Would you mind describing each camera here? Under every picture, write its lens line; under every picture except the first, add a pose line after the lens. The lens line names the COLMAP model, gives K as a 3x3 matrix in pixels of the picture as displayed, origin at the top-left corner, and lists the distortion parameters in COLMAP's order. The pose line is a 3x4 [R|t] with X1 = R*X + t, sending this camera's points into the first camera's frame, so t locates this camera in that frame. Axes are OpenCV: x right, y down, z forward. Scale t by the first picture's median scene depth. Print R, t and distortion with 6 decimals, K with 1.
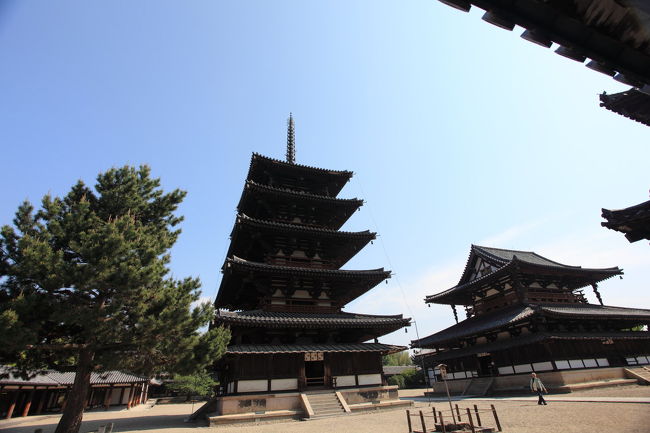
lens RADIAL K [[327.2, 0, 325.0], [0, 327.2, 216.5], [0, 0, 1]] dist [-0.050869, 0.031757]
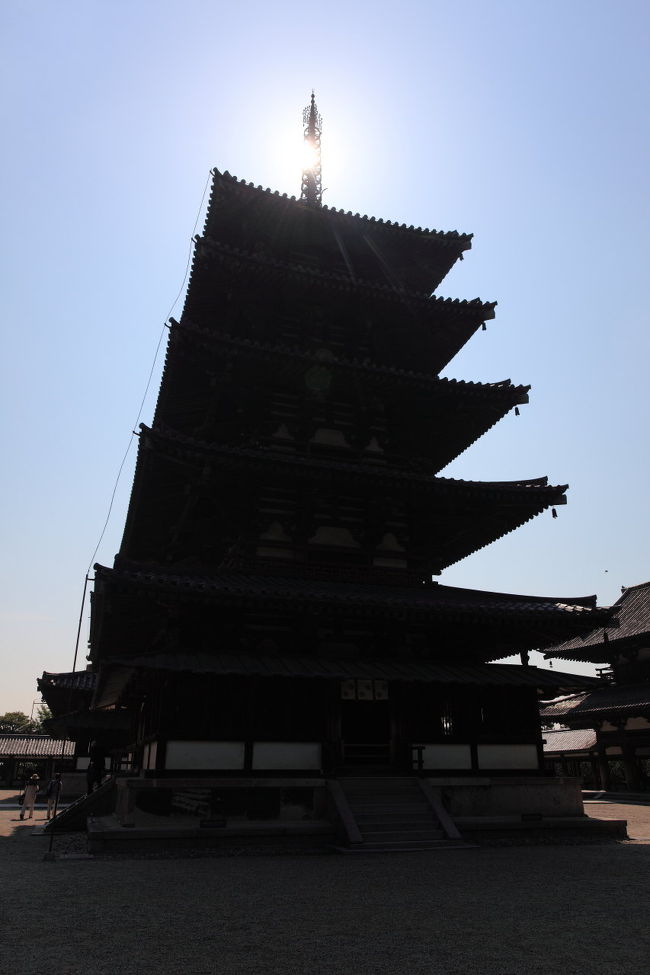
lens RADIAL K [[702.7, 0, 325.0], [0, 702.7, 487.5], [0, 0, 1]] dist [0.006621, 0.002506]
pose [[0.996887, 0.033981, -0.071147, -0.026000], [-0.024335, 0.990910, 0.132306, 0.073816], [0.074997, -0.130163, 0.988652, 0.176888]]
